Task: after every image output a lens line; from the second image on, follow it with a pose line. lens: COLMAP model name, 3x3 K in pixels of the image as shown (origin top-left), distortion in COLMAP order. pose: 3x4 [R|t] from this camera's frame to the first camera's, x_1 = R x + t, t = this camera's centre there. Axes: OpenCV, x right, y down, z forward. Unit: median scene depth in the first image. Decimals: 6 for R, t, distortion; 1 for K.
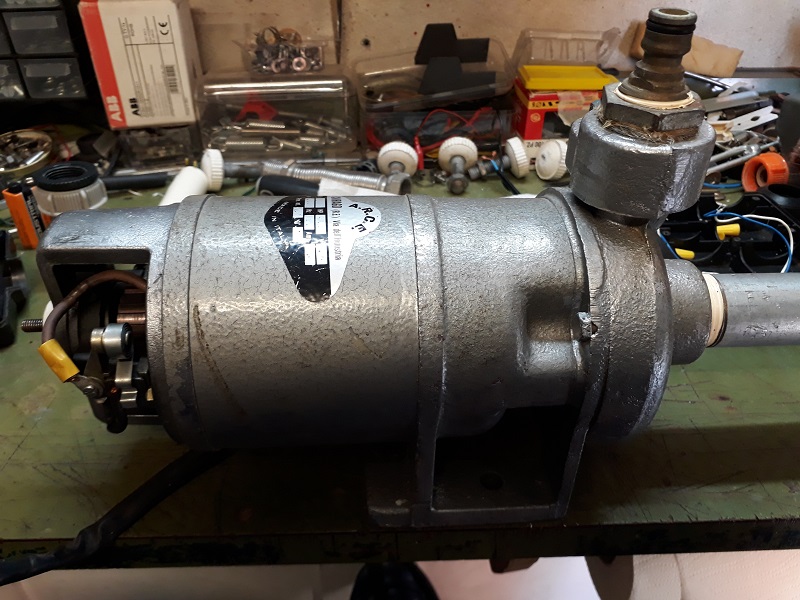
lens RADIAL K [[703.5, 0, 400.0], [0, 703.5, 300.0], [0, 0, 1]] dist [-0.000543, -0.071696]
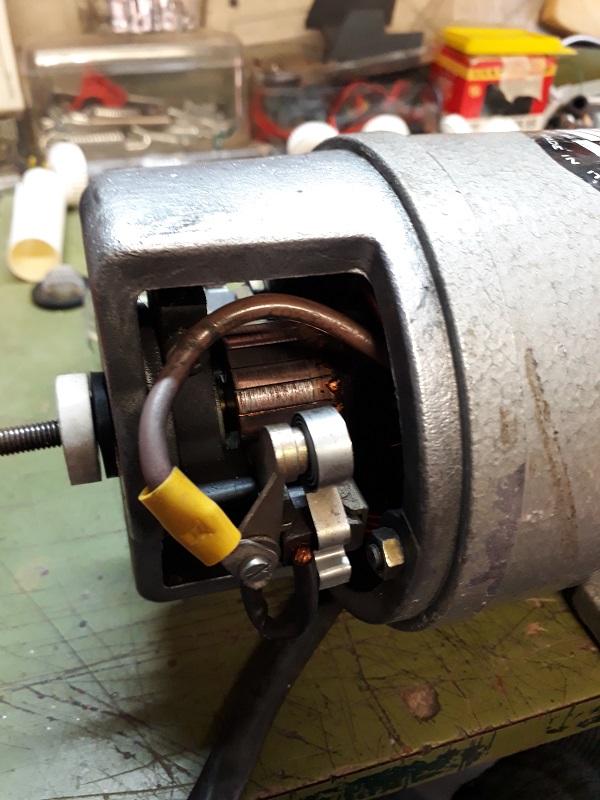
lens RADIAL K [[703.5, 0, 300.0], [0, 703.5, 400.0], [0, 0, 1]] dist [-0.000543, -0.071696]
pose [[0.964401, -0.122149, 0.234542, -0.232433], [0.102630, 0.990293, 0.093741, -0.007053], [-0.243715, -0.066333, 0.967576, 0.260202]]
